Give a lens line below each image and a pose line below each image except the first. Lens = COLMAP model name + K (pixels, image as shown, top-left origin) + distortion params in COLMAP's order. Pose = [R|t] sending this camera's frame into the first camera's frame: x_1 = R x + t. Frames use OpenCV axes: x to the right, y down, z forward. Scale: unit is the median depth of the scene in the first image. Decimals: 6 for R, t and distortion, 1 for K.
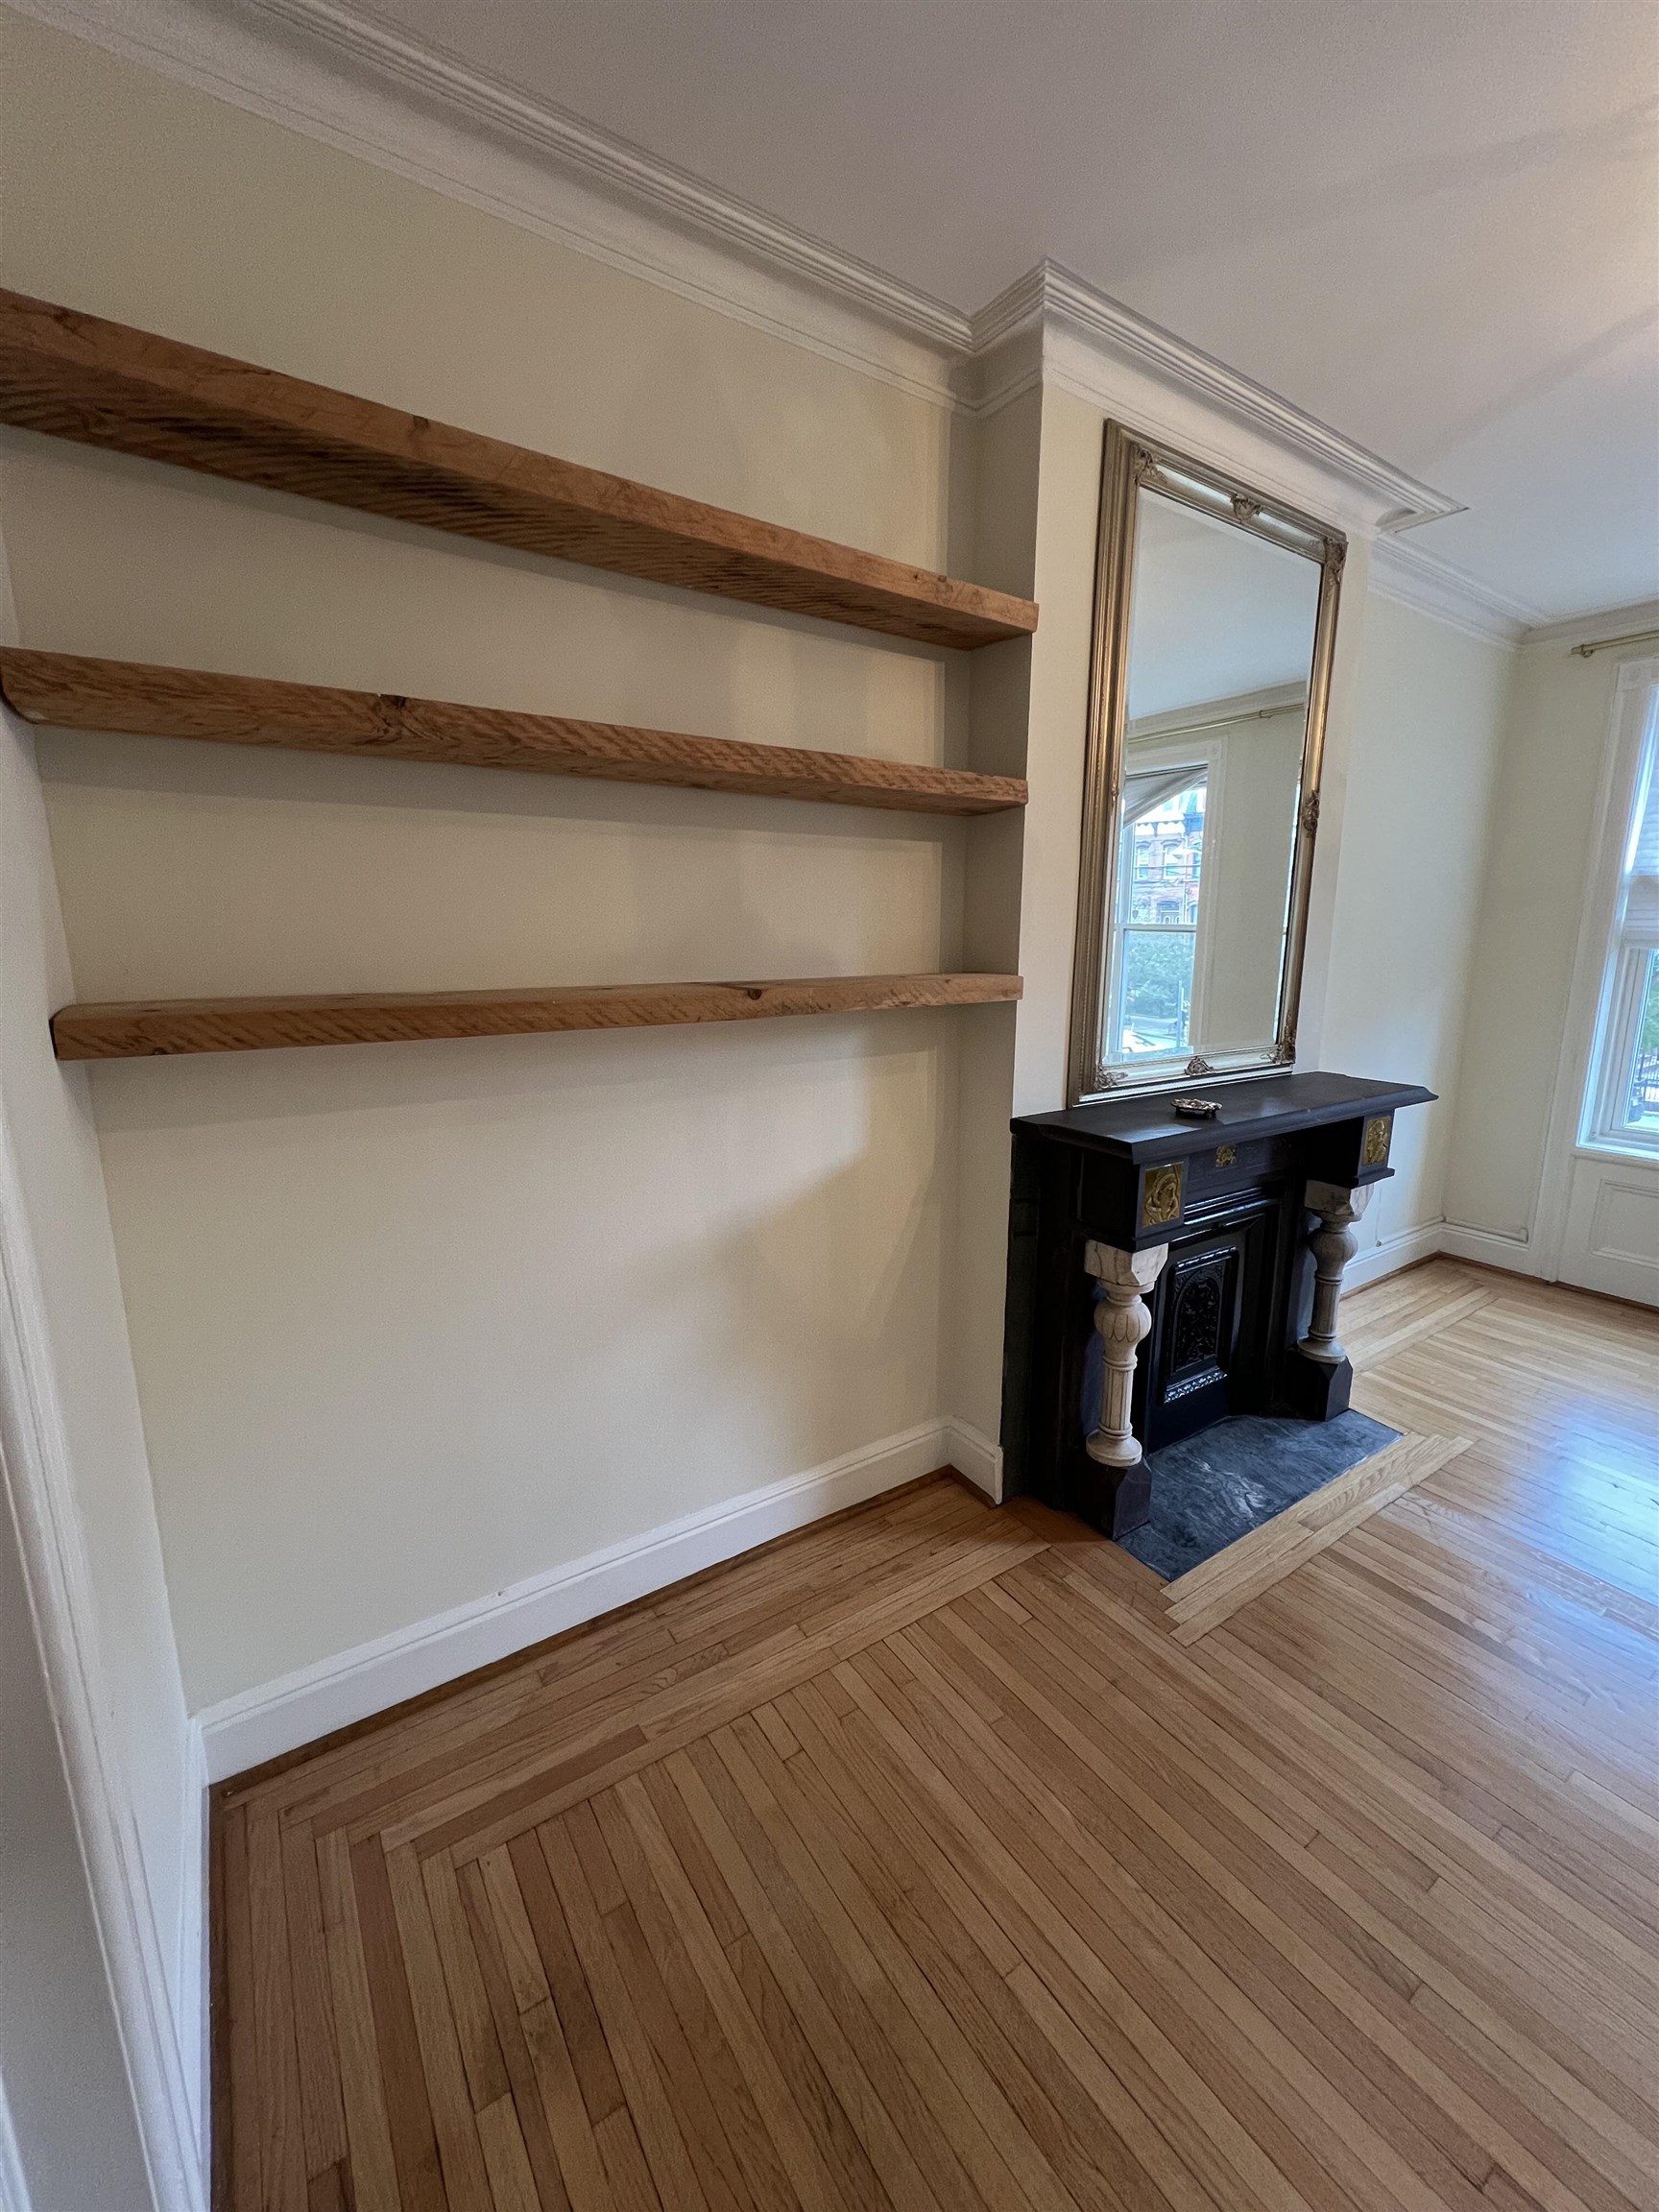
lens RADIAL K [[885.8, 0, 829.7], [0, 885.8, 1099.7], [0, 0, 1]] dist [-0.002291, -0.000060]
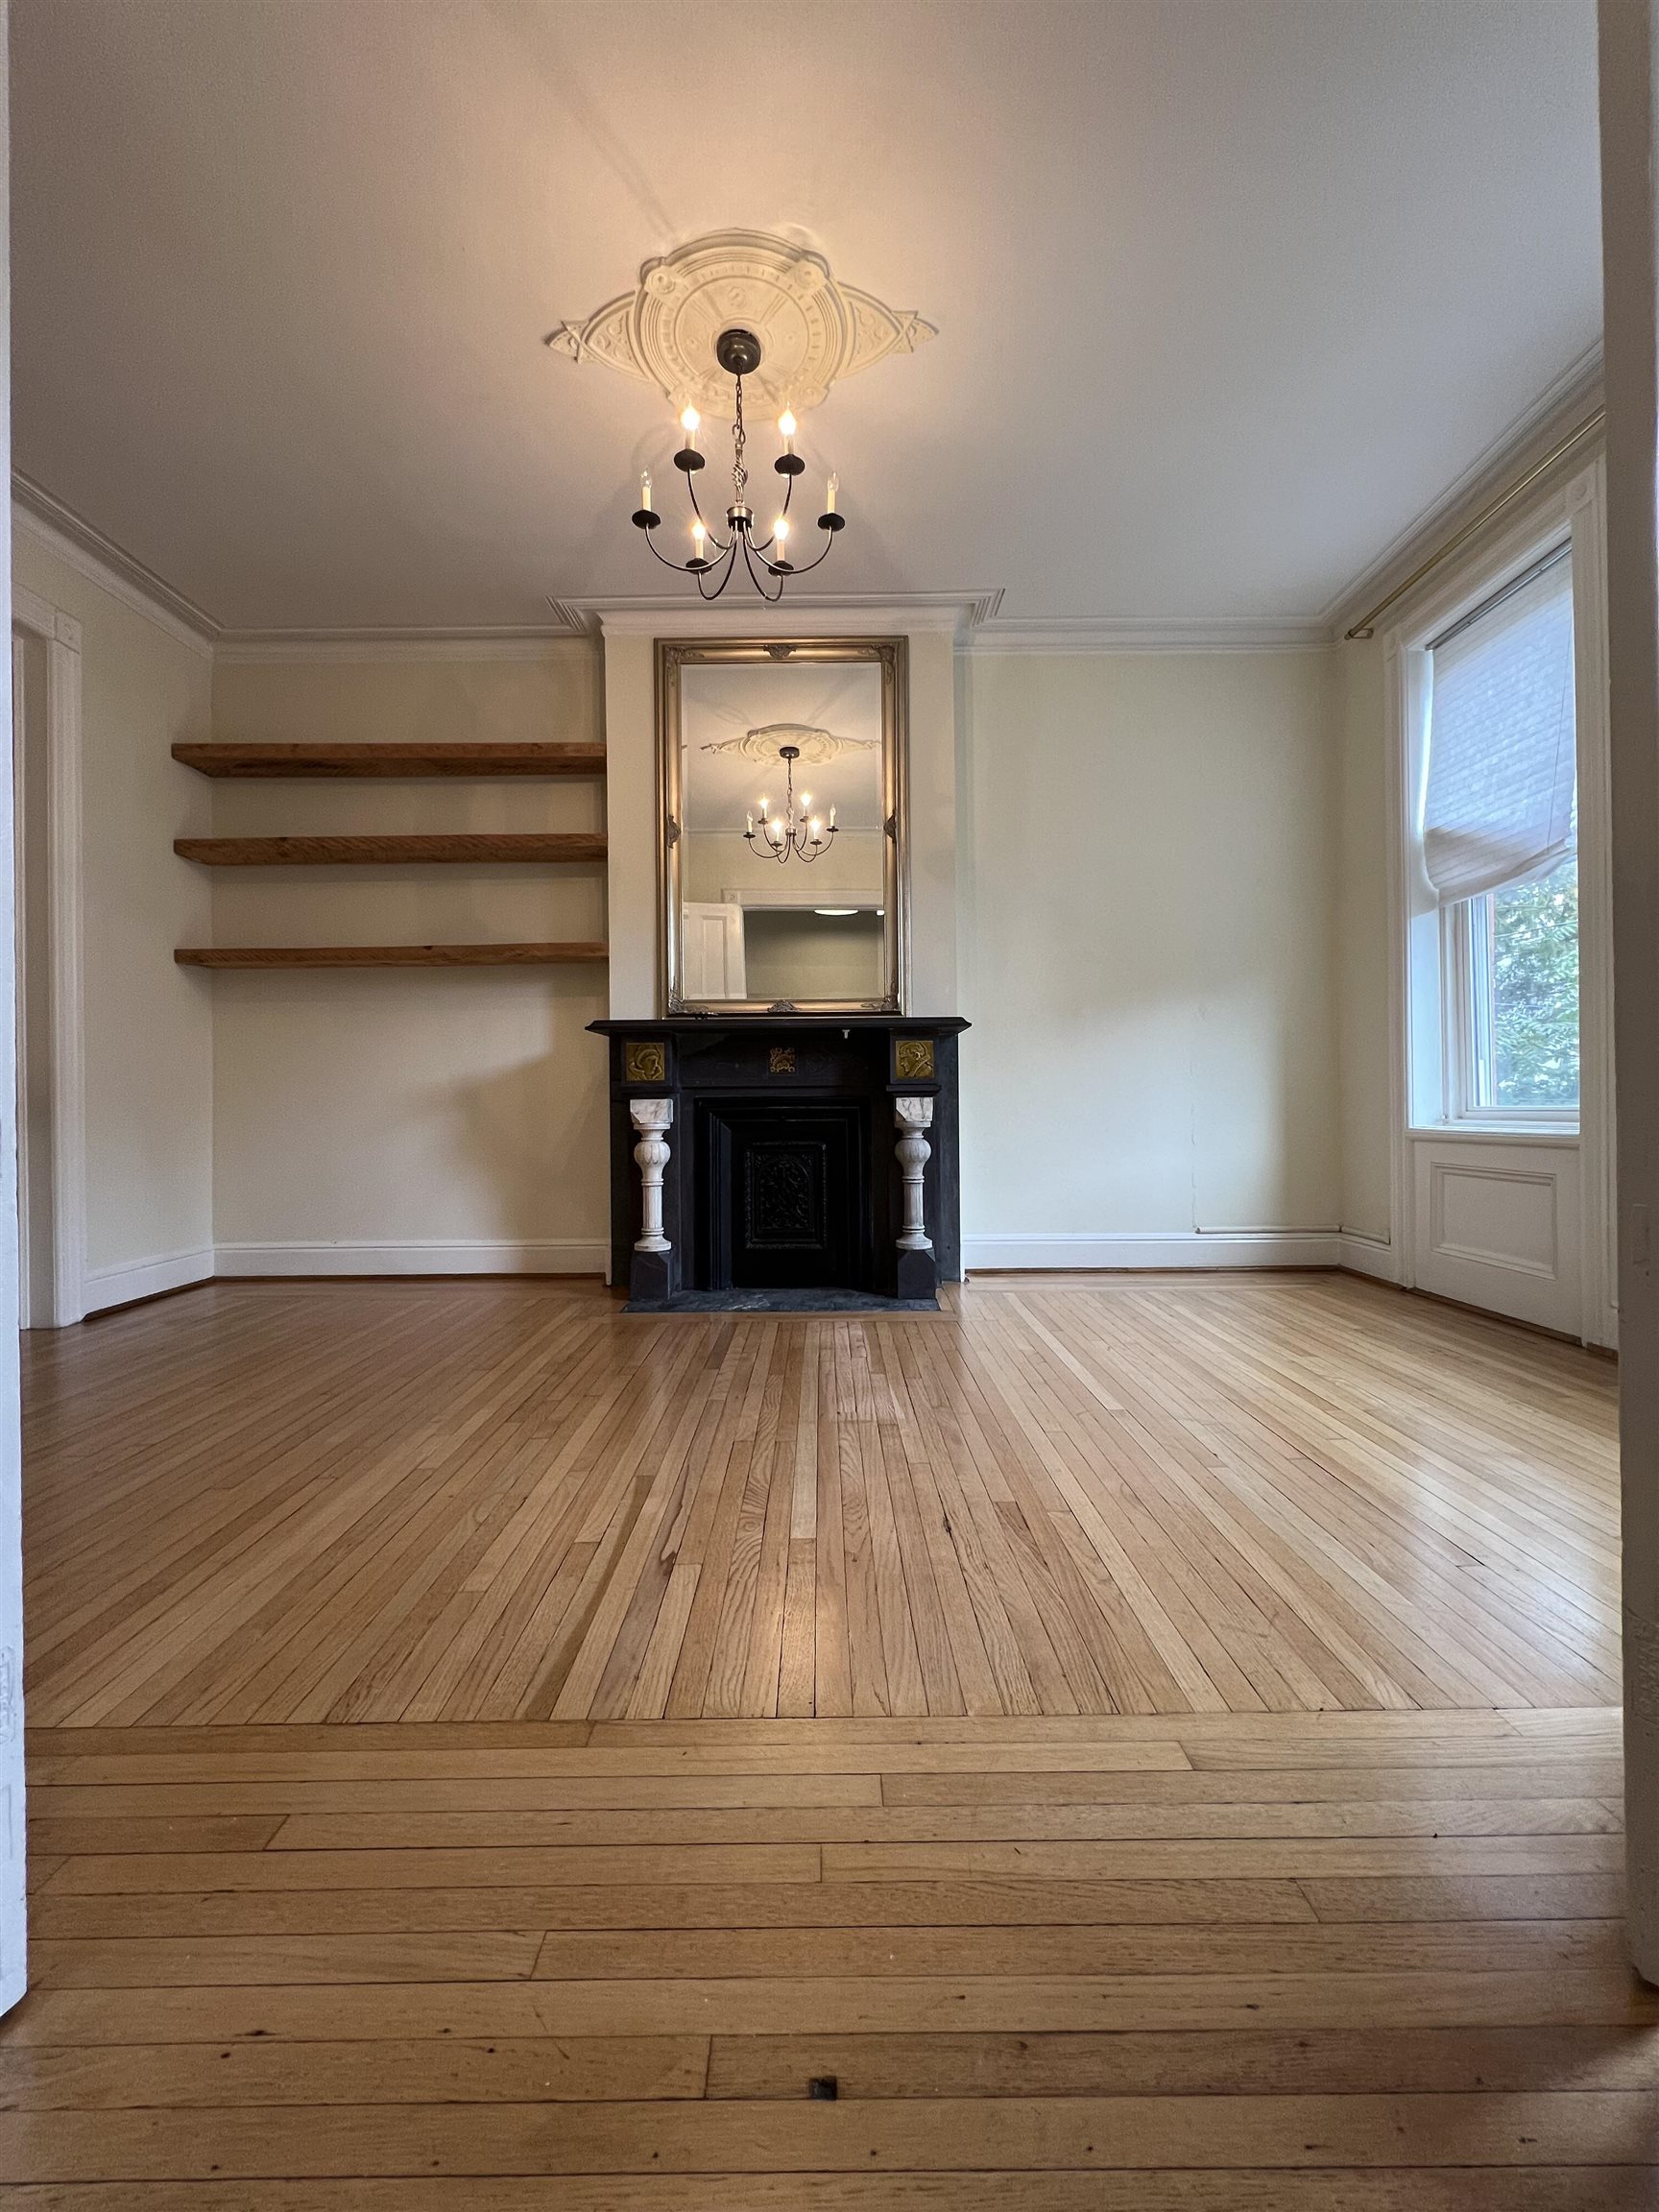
lens RADIAL K [[885.8, 0, 829.7], [0, 885.8, 1099.7], [0, 0, 1]] dist [-0.002291, -0.000060]
pose [[0.830113, -0.013198, -0.557440, 1.407897], [-0.091796, 0.982845, -0.159968, 0.364335], [0.549988, 0.183962, 0.814660, -0.094186]]
